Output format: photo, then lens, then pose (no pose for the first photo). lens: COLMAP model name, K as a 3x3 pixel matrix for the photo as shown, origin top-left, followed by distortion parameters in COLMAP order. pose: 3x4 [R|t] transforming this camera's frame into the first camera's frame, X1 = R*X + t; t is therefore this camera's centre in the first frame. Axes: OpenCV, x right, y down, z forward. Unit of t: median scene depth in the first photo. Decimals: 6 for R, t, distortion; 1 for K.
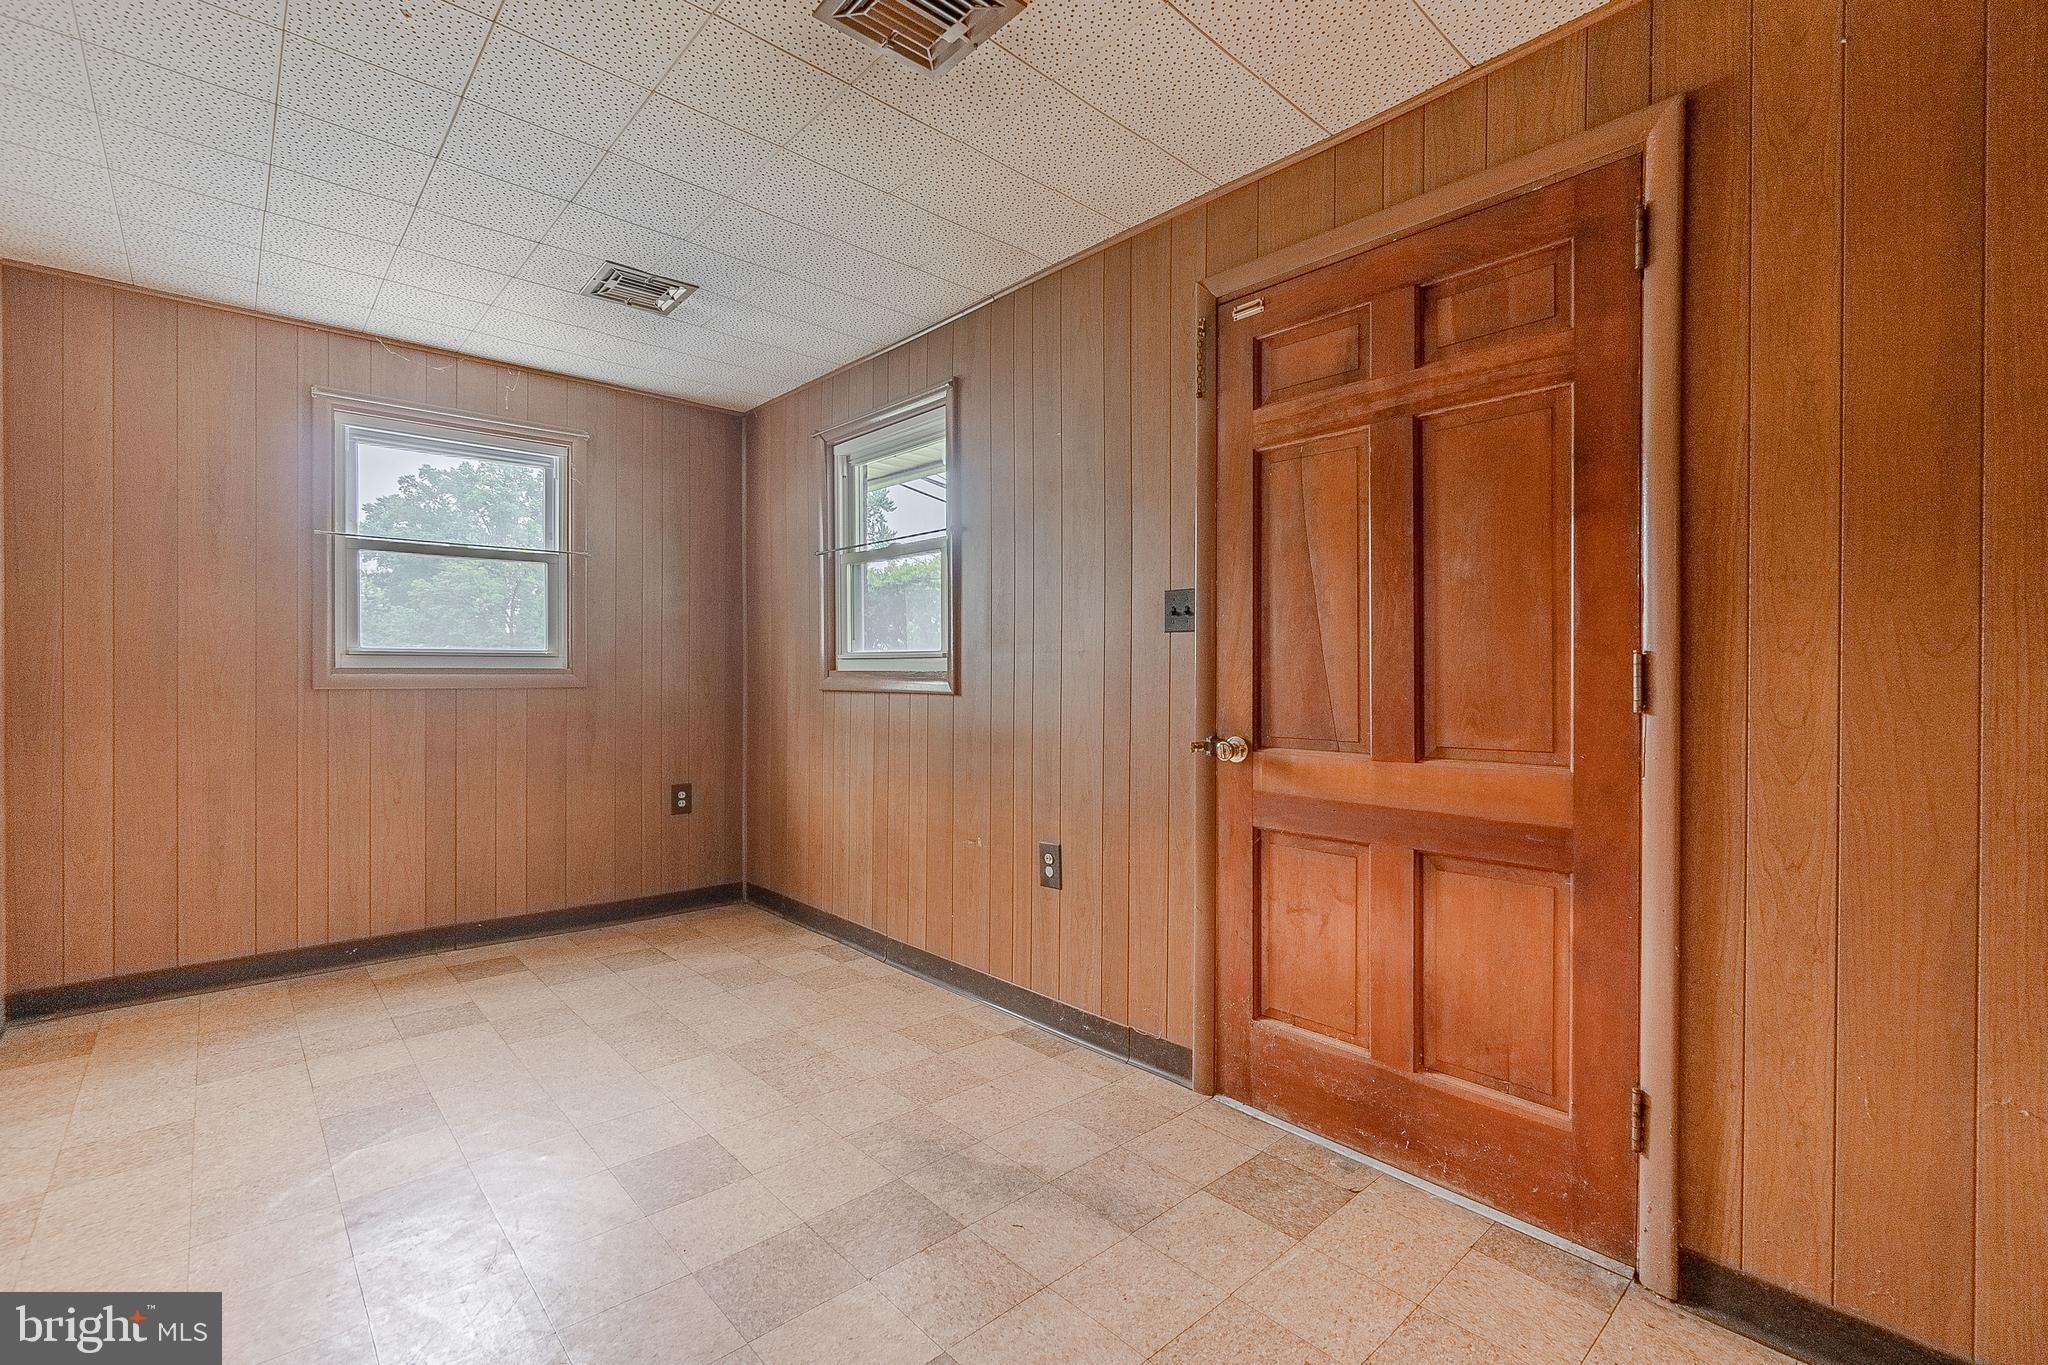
lens RADIAL K [[907.2, 0, 1006.7], [0, 907.2, 681.6], [0, 0, 1]] dist [-0.010708, 0.003816]
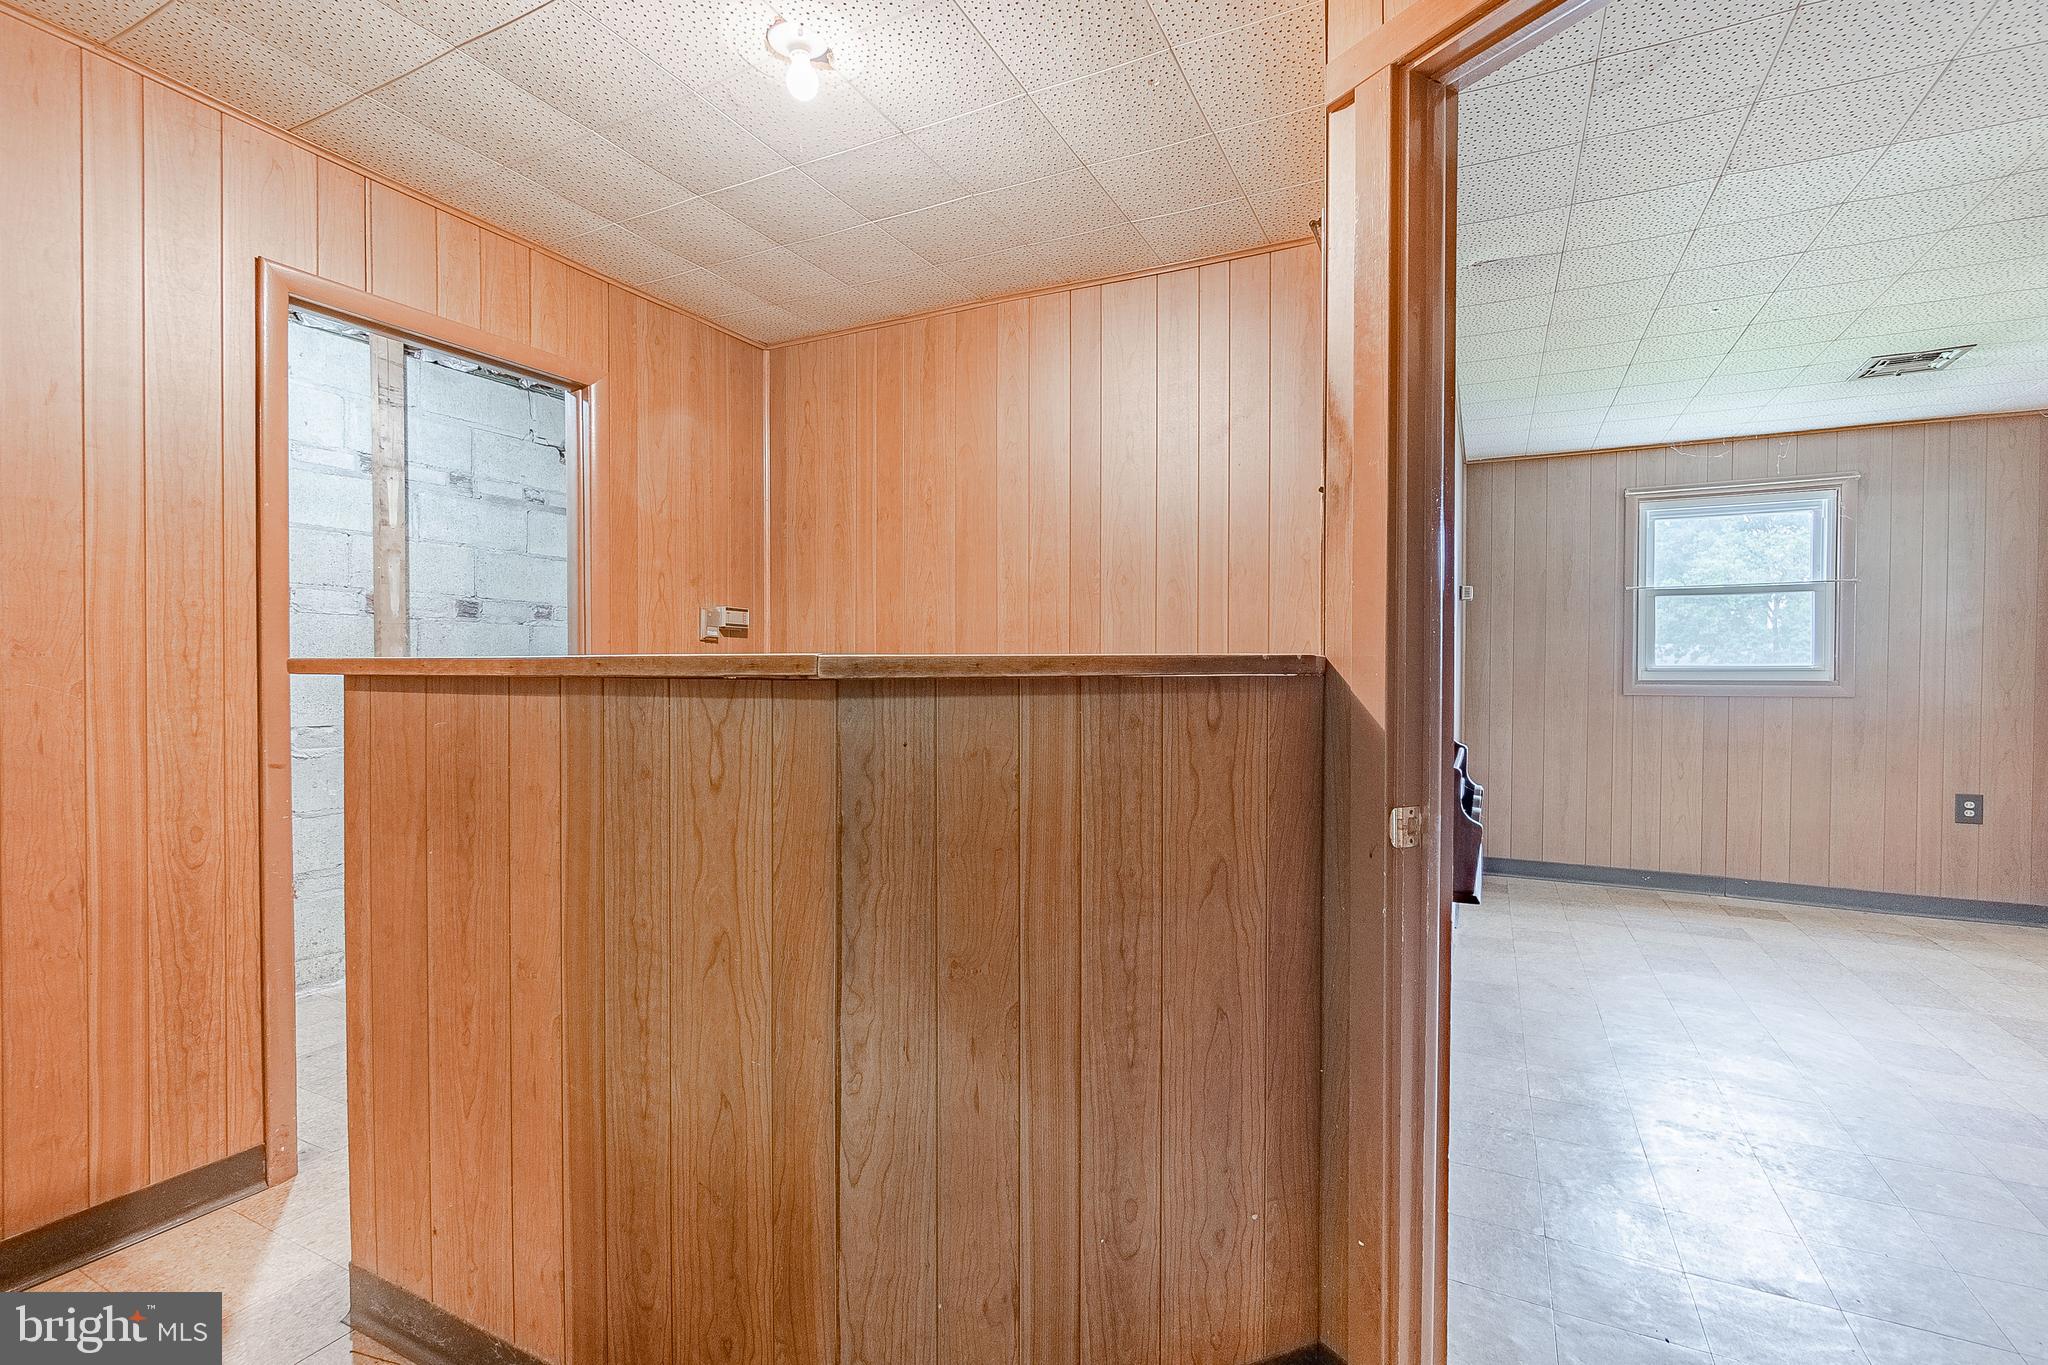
lens RADIAL K [[907.2, 0, 1008.0], [0, 907.2, 687.2], [0, 0, 1]] dist [-0.010708, 0.003816]
pose [[0.357868, 0.012879, -0.933683, 0.232892], [-0.007790, 0.999911, 0.010807, -0.011222], [0.933740, 0.003406, 0.357937, -0.436489]]
